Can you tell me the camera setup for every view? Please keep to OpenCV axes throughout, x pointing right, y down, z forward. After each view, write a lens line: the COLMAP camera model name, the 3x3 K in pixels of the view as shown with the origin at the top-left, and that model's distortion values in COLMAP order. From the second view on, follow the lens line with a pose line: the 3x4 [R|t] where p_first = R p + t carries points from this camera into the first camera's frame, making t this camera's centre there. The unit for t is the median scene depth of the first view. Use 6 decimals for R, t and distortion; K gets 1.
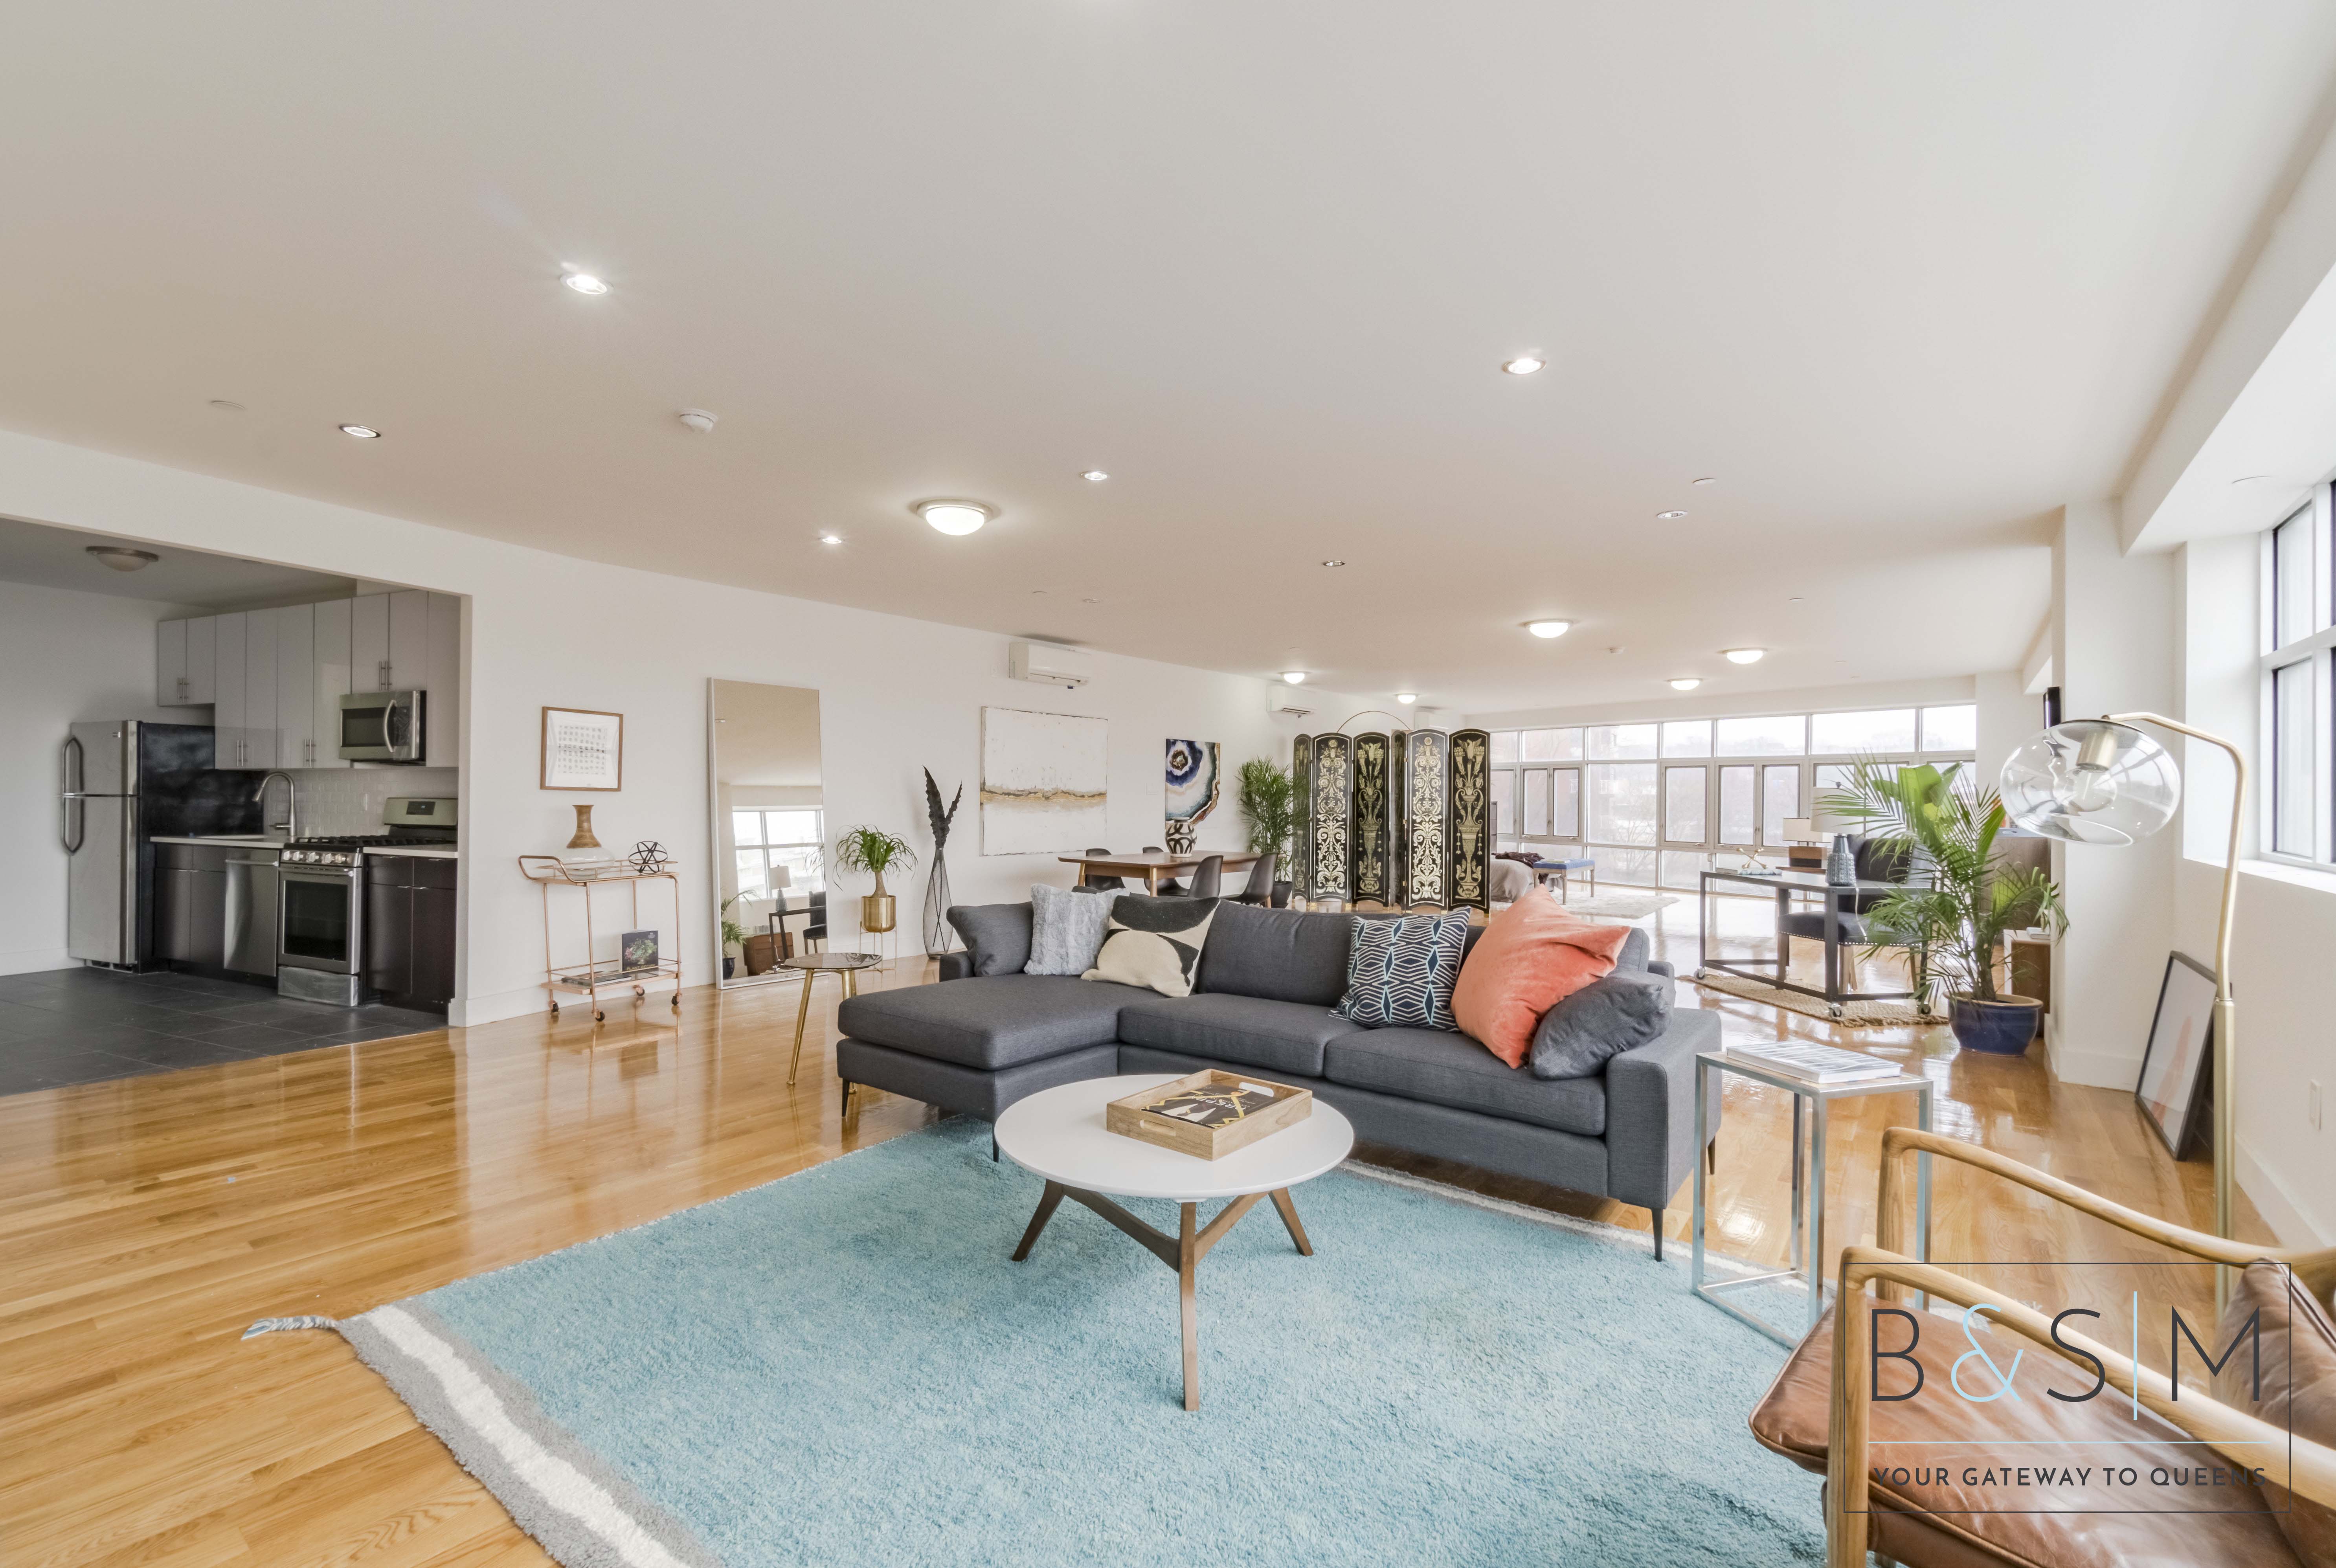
lens RADIAL K [[1019.4, 0, 1168.0], [0, 1019.4, 784.0], [0, 0, 1]] dist [-0.003018, -0.000432]
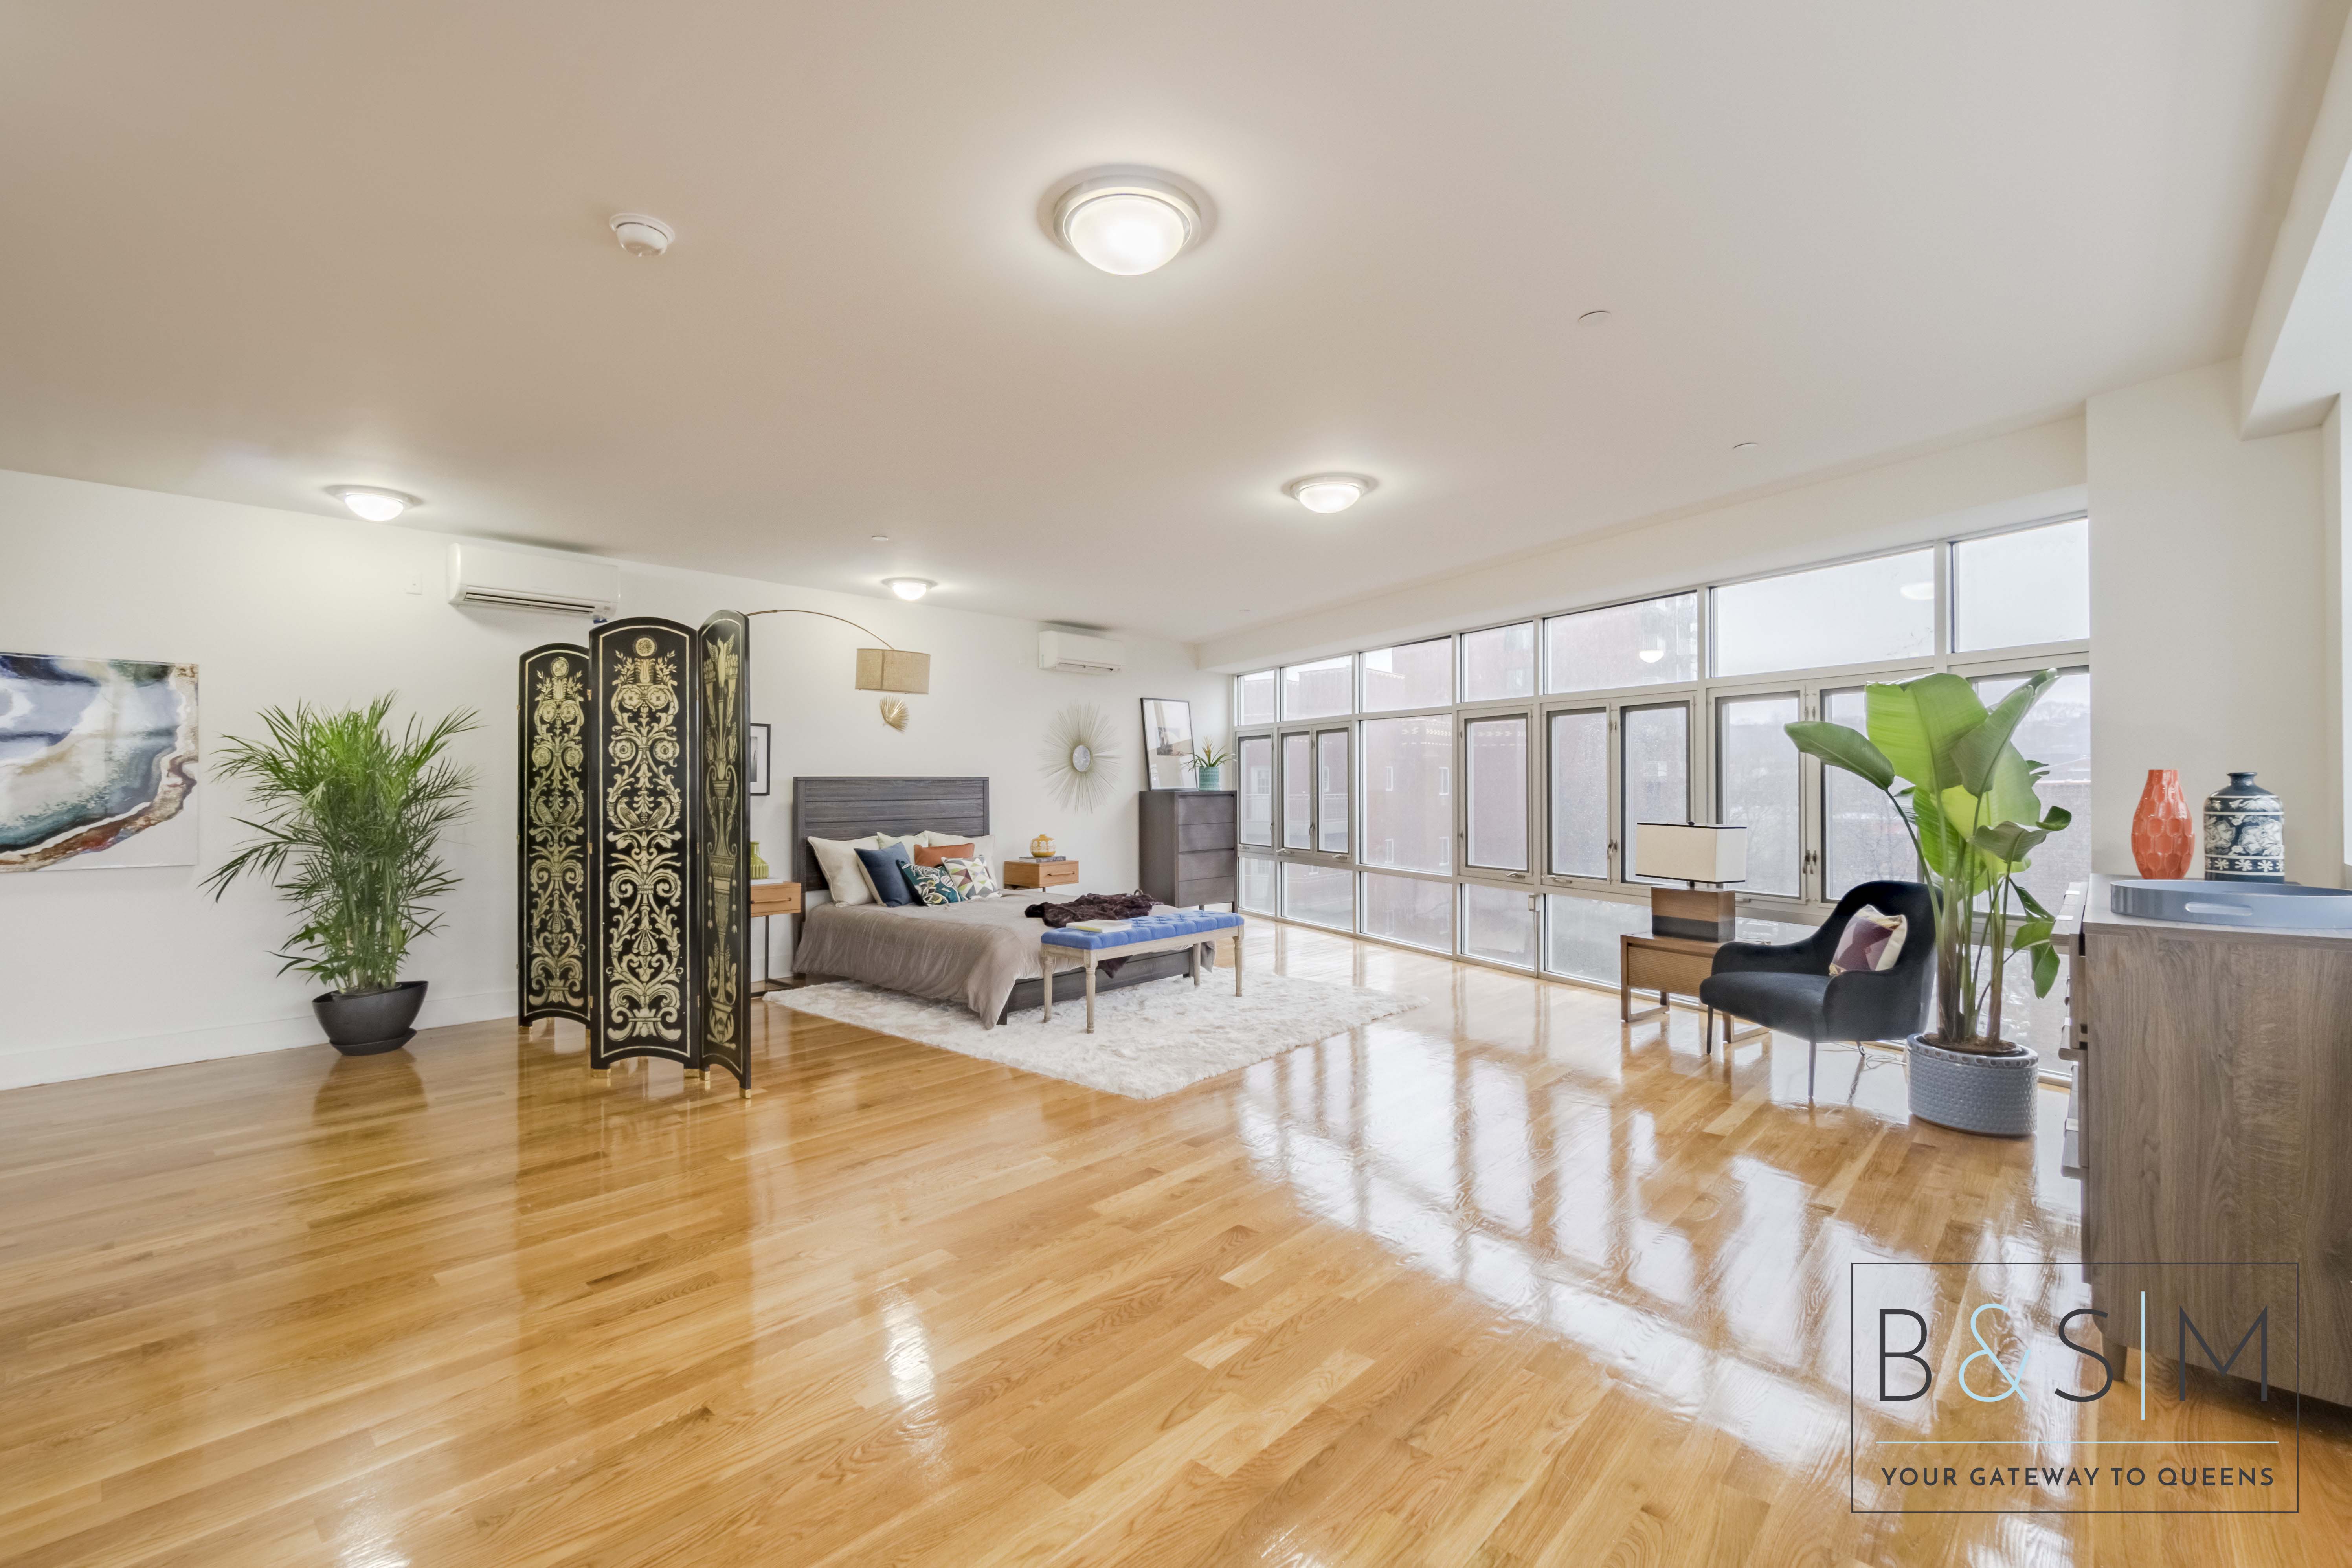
lens RADIAL K [[1041.6, 0, 1176.0], [0, 1041.6, 784.0], [0, 0, 1]] dist [-0.001846, 0.000052]
pose [[0.997385, -0.011902, -0.071282, 0.489828], [0.012523, 0.999887, 0.008267, 0.011042], [0.071175, -0.009138, 0.997422, 0.602876]]
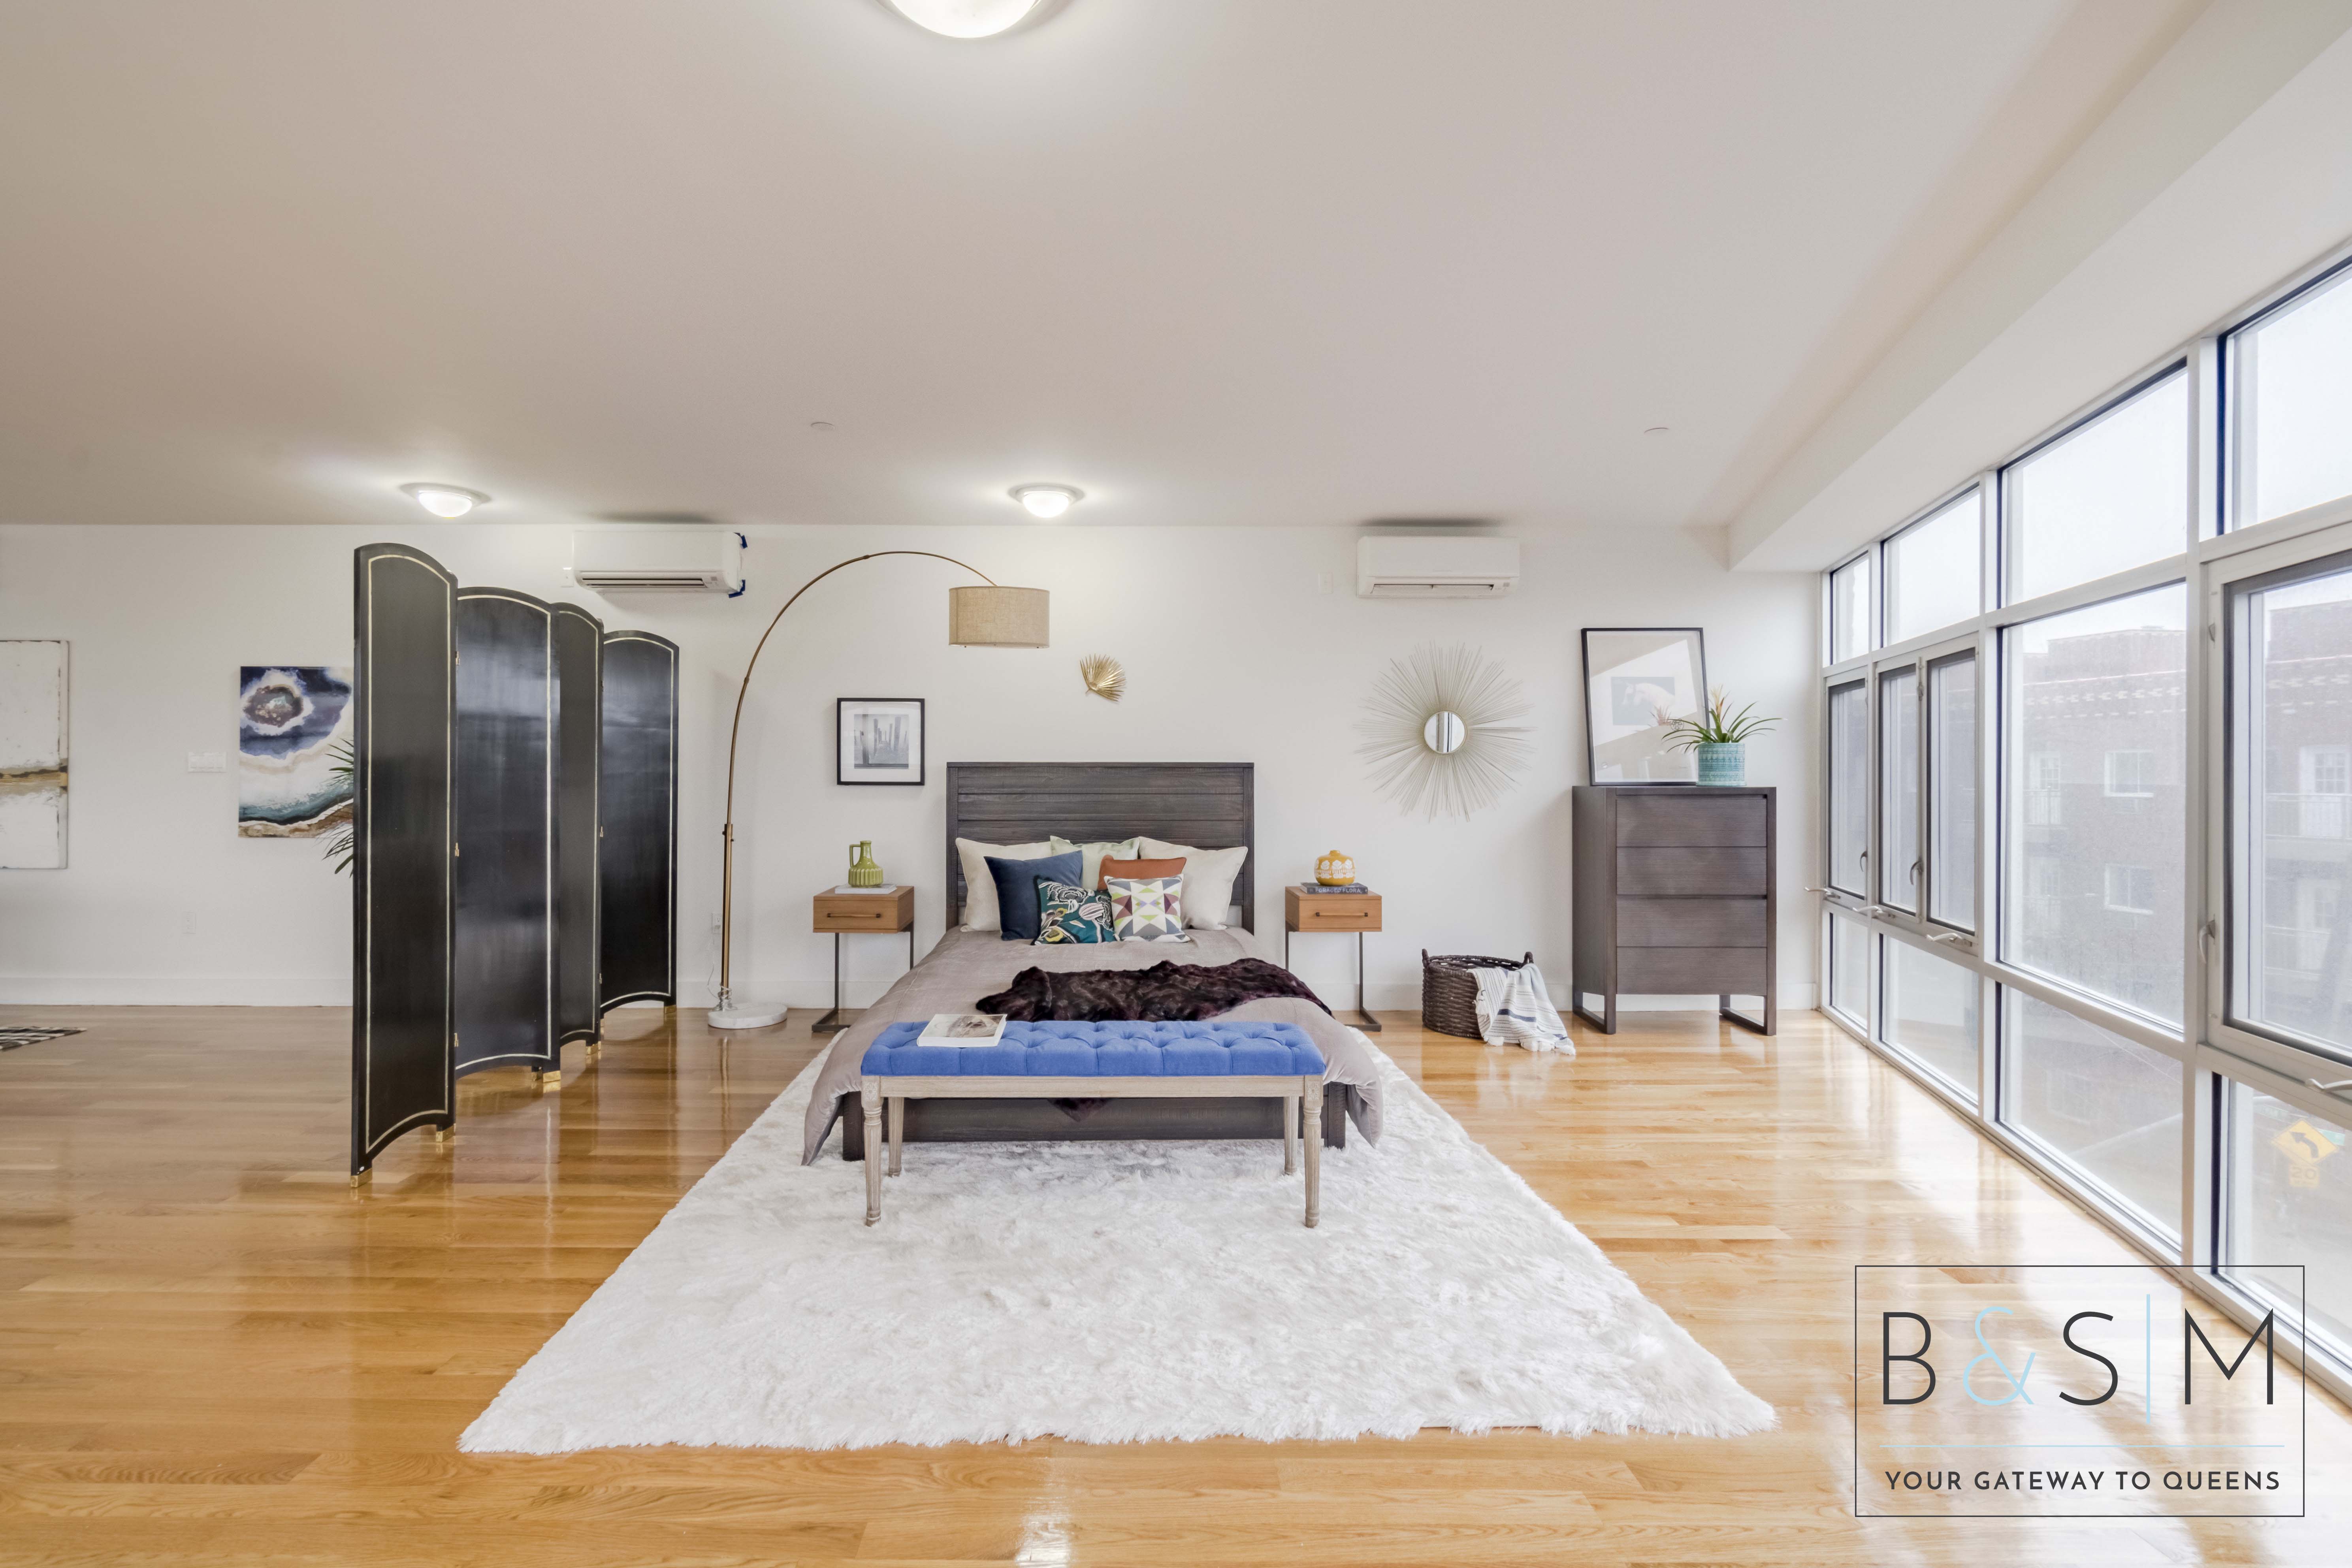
lens RADIAL K [[1006.5, 0, 1156.8], [0, 1006.5, 789.9], [0, 0, 1]] dist [-0.002584, 0.000198]
pose [[0.610112, 0.007654, -0.792278, 0.708463], [0.010737, 0.999782, 0.017927, 0.015405], [0.792243, -0.019444, 0.609896, 1.083513]]
